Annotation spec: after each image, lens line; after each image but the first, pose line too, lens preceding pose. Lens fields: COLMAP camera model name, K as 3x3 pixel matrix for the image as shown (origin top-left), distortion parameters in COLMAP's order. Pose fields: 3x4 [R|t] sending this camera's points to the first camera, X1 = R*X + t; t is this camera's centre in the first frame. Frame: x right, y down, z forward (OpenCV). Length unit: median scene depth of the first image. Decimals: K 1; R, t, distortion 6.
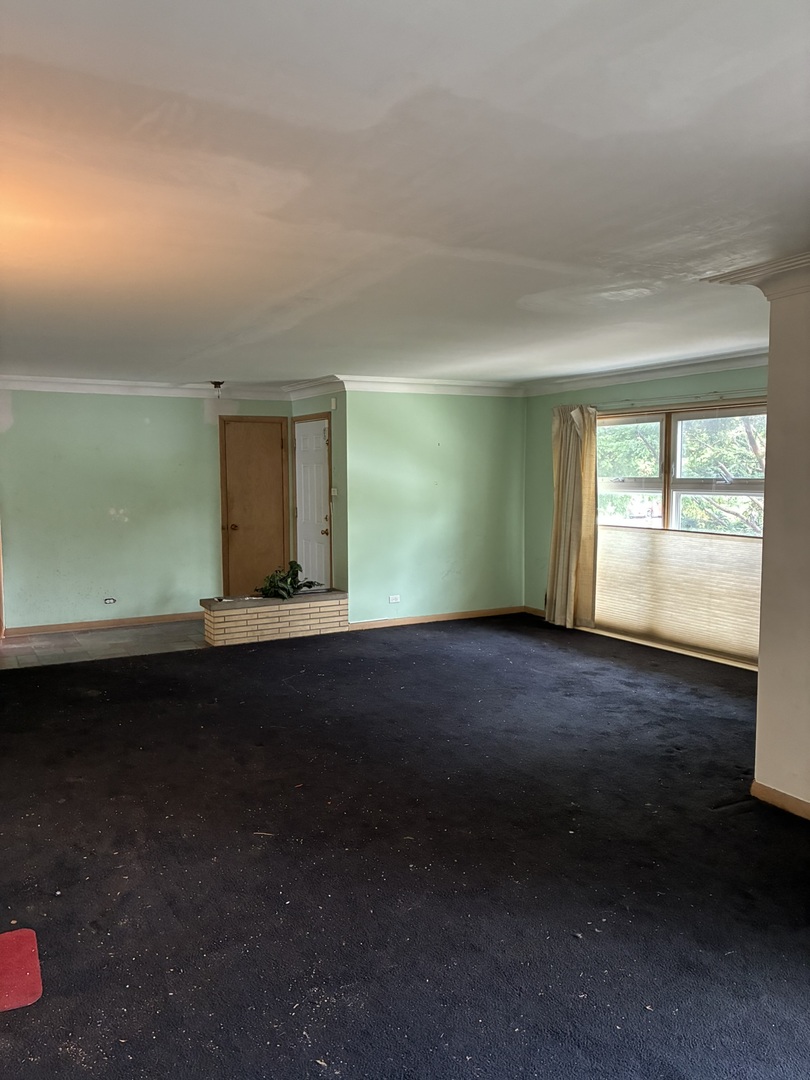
lens RADIAL K [[839.1, 0, 407.6], [0, 839.1, 536.7], [0, 0, 1]] dist [0.047206, -0.051981]
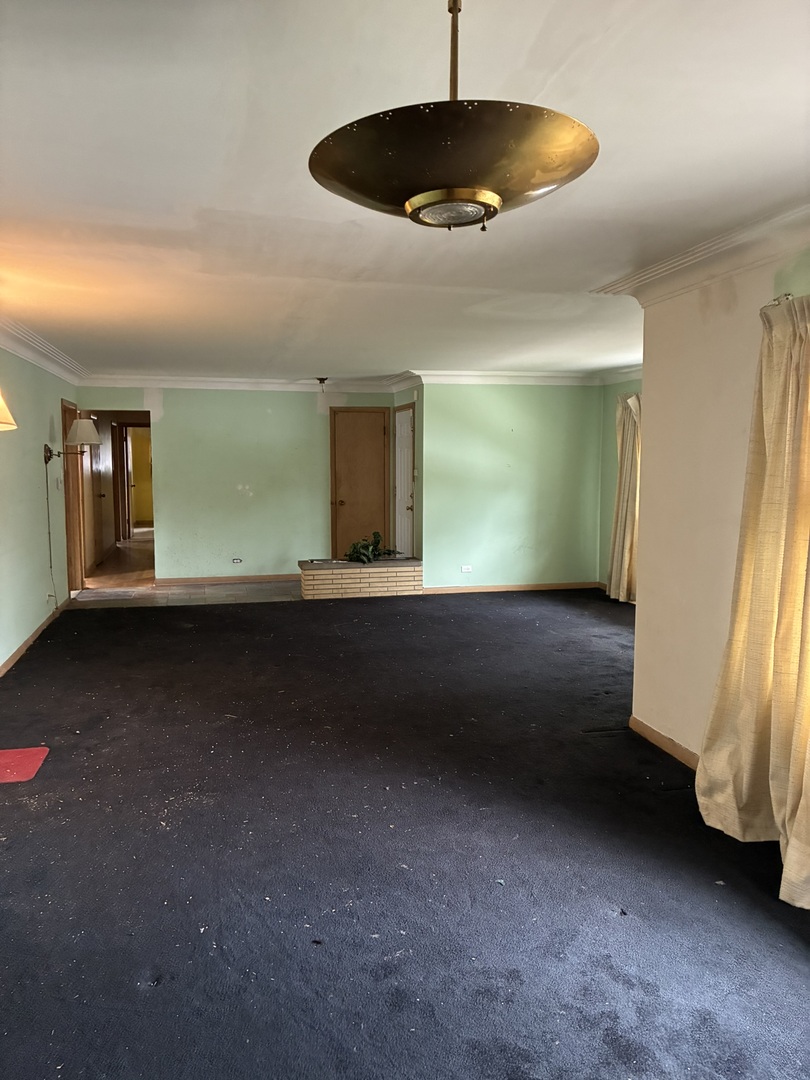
lens RADIAL K [[839.1, 0, 405.4], [0, 839.1, 545.2], [0, 0, 1]] dist [0.047206, -0.051981]
pose [[0.964401, 0.032536, -0.262436, 0.205125], [-0.025688, 0.999235, 0.029483, 0.012030], [0.263195, -0.021692, 0.964499, -0.109294]]
